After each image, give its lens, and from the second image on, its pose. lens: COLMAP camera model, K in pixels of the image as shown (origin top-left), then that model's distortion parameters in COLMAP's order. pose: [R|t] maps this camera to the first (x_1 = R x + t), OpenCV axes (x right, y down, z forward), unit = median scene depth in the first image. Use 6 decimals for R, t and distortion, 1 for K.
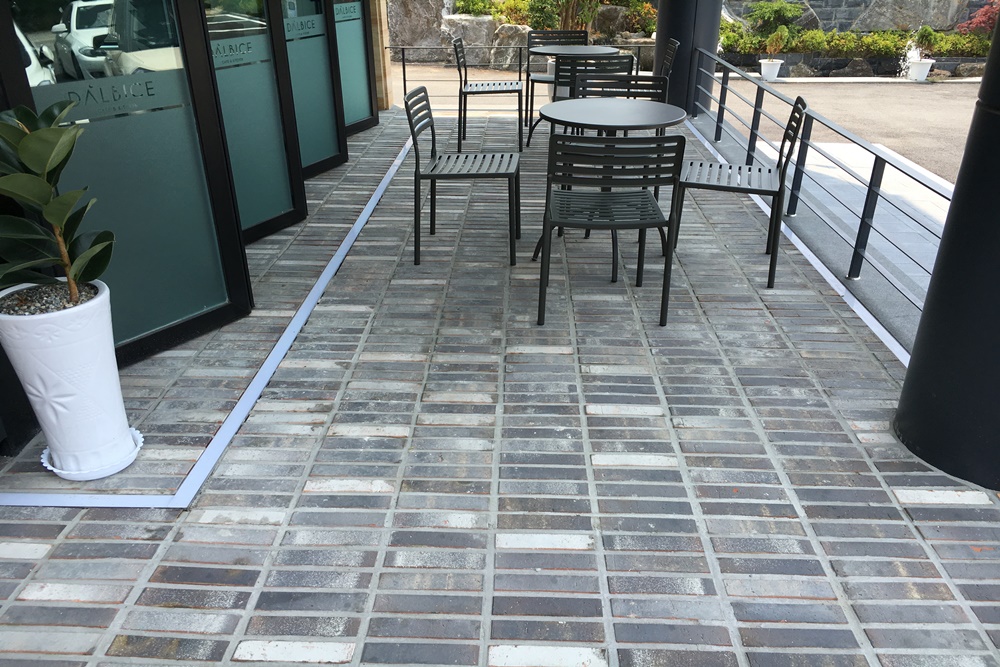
lens RADIAL K [[791.6, 0, 500.0], [0, 791.6, 333.5], [0, 0, 1]] dist [0.089432, -0.102567]
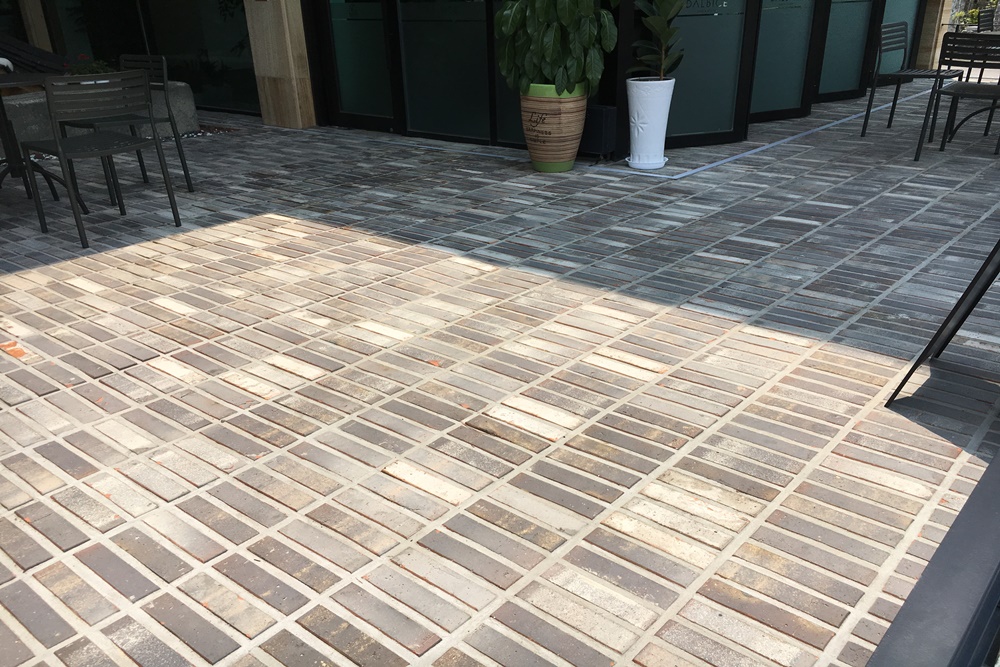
lens RADIAL K [[791.6, 0, 500.0], [0, 791.6, 333.5], [0, 0, 1]] dist [0.089432, -0.102567]
pose [[0.756670, 0.264634, -0.597845, 0.485366], [-0.279150, 0.957649, 0.070591, 0.442719], [0.591207, 0.113475, 0.798497, -0.719959]]
